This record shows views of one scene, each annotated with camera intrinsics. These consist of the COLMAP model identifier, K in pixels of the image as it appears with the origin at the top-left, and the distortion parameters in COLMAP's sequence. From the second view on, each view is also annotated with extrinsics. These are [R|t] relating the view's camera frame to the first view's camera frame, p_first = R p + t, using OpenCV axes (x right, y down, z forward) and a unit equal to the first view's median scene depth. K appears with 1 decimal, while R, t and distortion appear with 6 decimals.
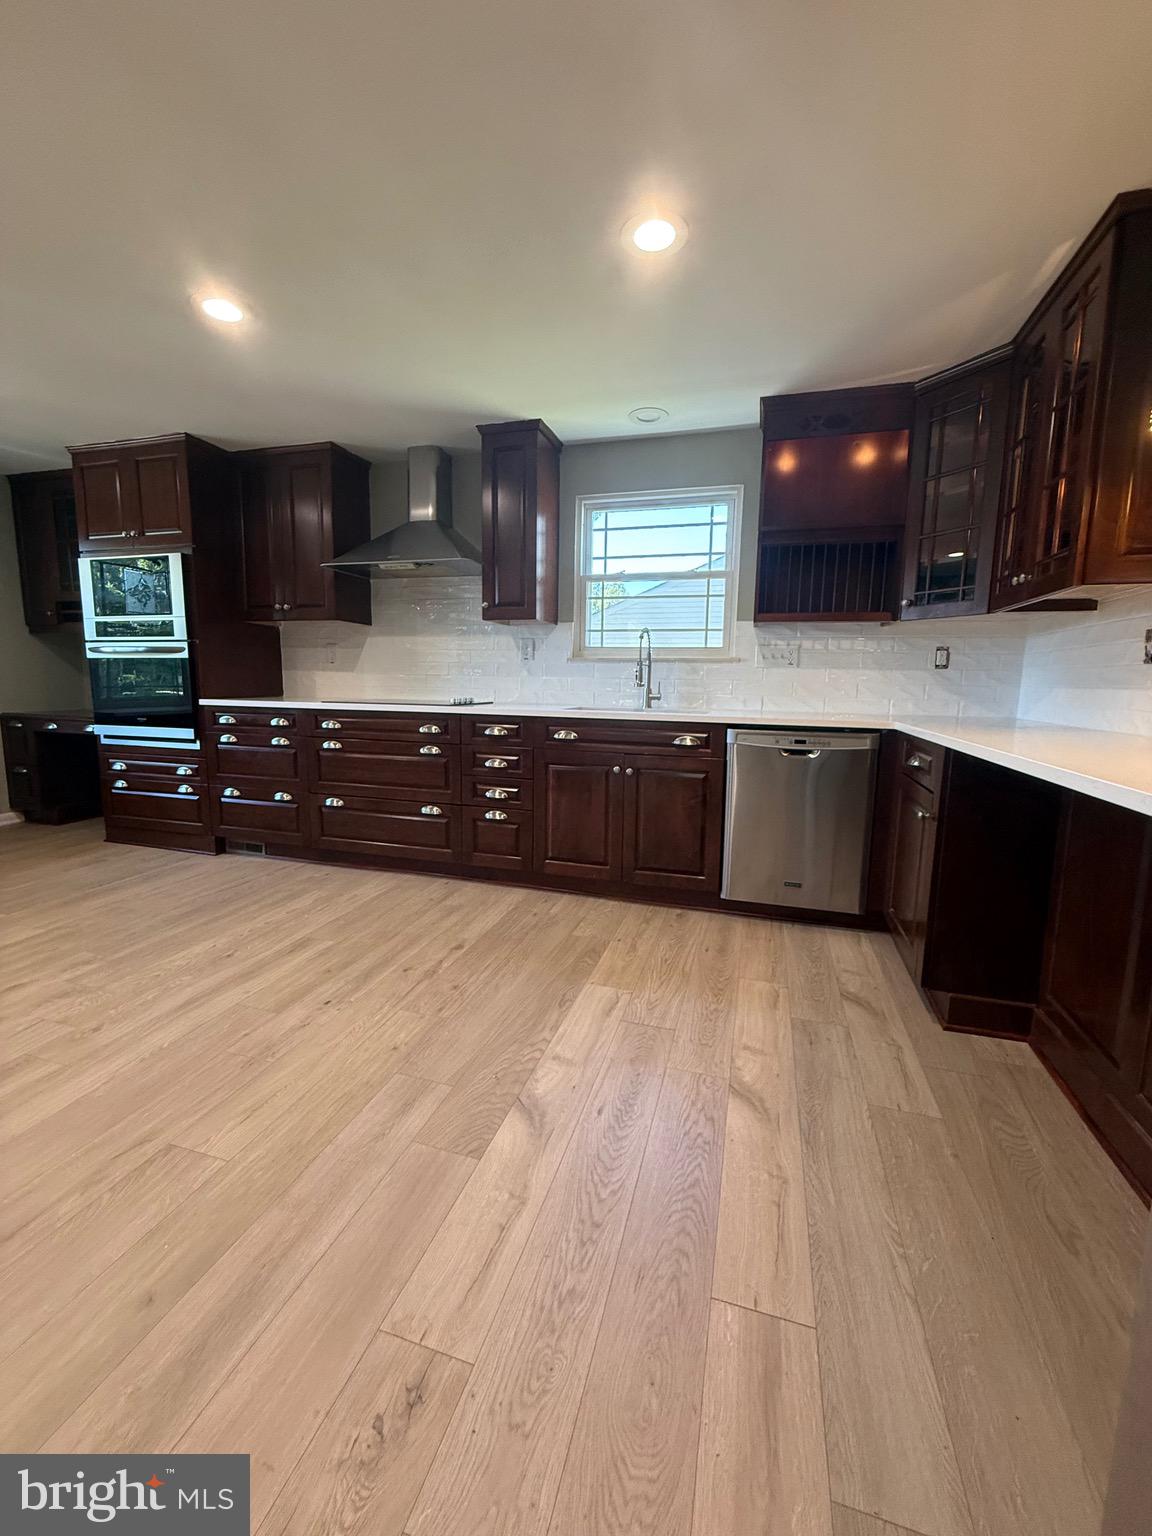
lens RADIAL K [[614.0, 0, 577.2], [0, 614.0, 762.6], [0, 0, 1]] dist [-0.000202, 0.000108]
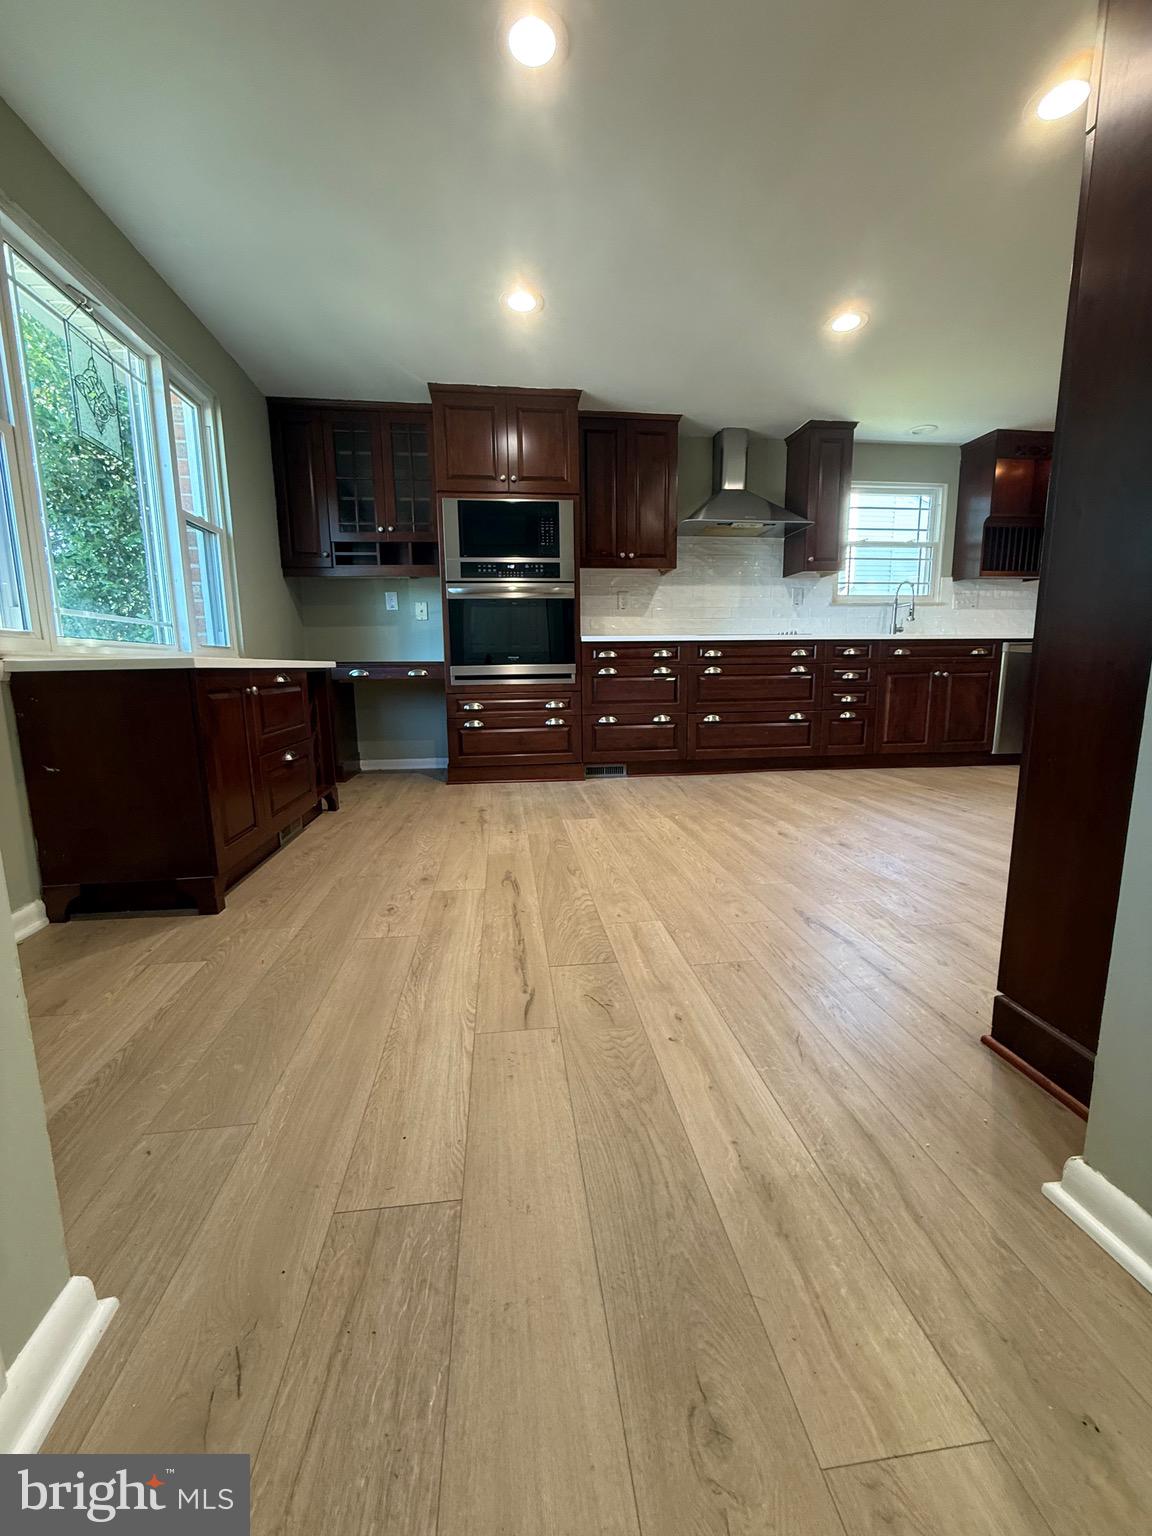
lens RADIAL K [[614.0, 0, 577.2], [0, 614.0, 762.6], [0, 0, 1]] dist [-0.000202, 0.000108]
pose [[0.915325, -0.089328, 0.392684, -1.137067], [0.080270, 0.995992, 0.039464, 0.082754], [-0.394635, -0.004601, 0.918827, -0.009006]]
